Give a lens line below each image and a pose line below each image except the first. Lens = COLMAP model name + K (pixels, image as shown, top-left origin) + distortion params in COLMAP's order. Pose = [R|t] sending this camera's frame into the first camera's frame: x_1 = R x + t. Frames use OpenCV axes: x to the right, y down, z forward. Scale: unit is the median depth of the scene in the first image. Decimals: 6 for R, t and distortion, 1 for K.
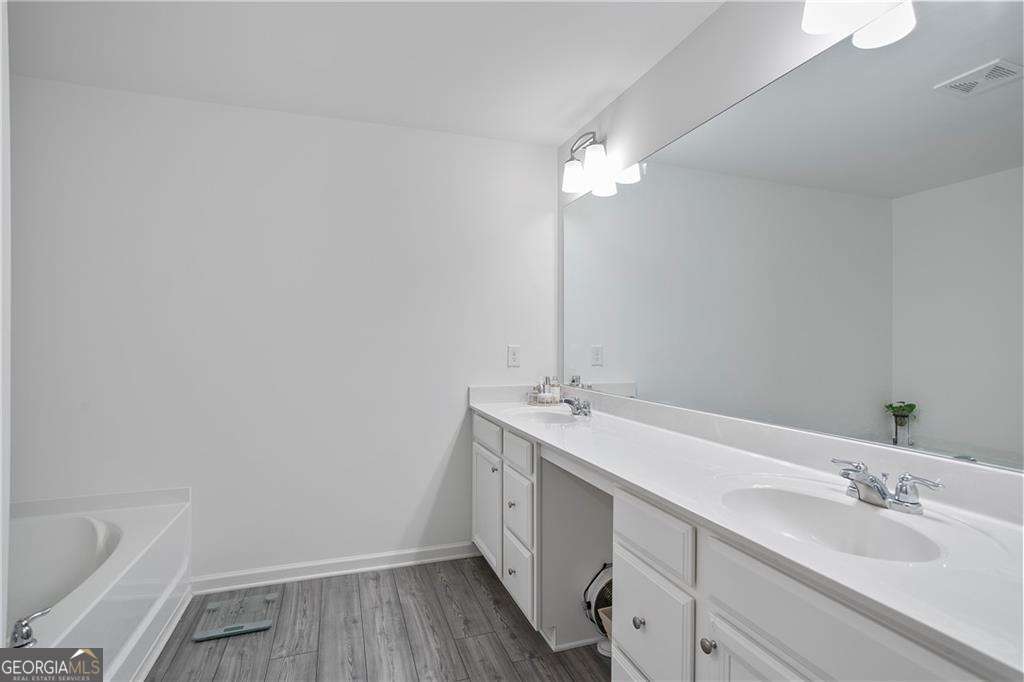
lens RADIAL K [[496.4, 0, 509.5], [0, 496.4, 331.5], [0, 0, 1]] dist [-0.051698, 0.029824]
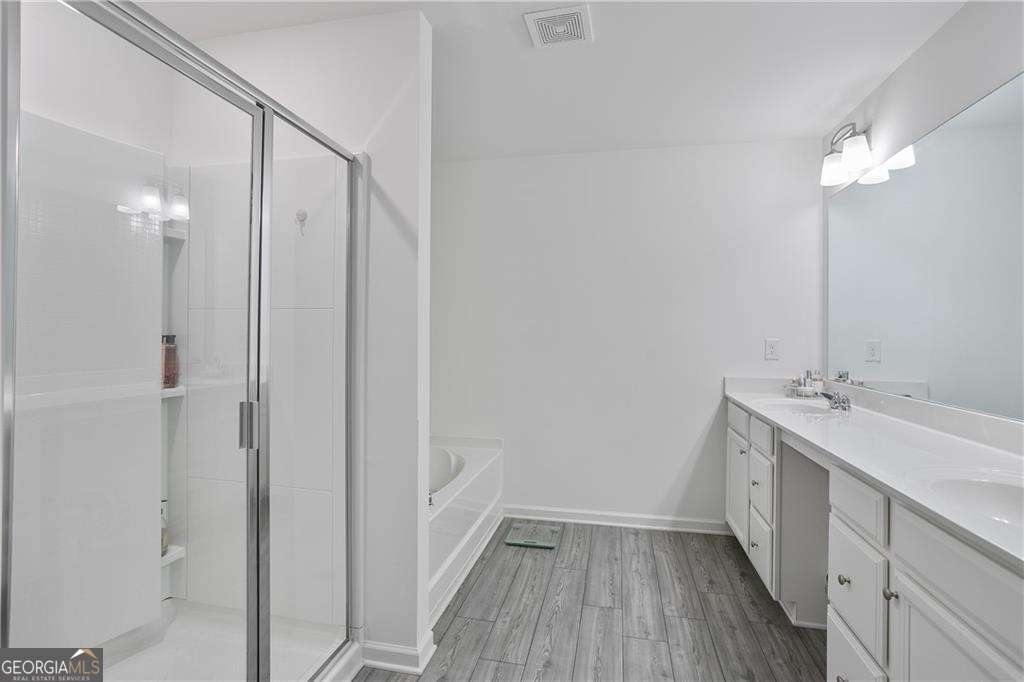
lens RADIAL K [[494.8, 0, 503.7], [0, 494.8, 355.3], [0, 0, 1]] dist [-0.056496, 0.031260]
pose [[0.847734, 0.029998, -0.529573, 0.086133], [0.003439, 0.998068, 0.062041, -0.002912], [0.530411, -0.054415, 0.845992, -0.181097]]
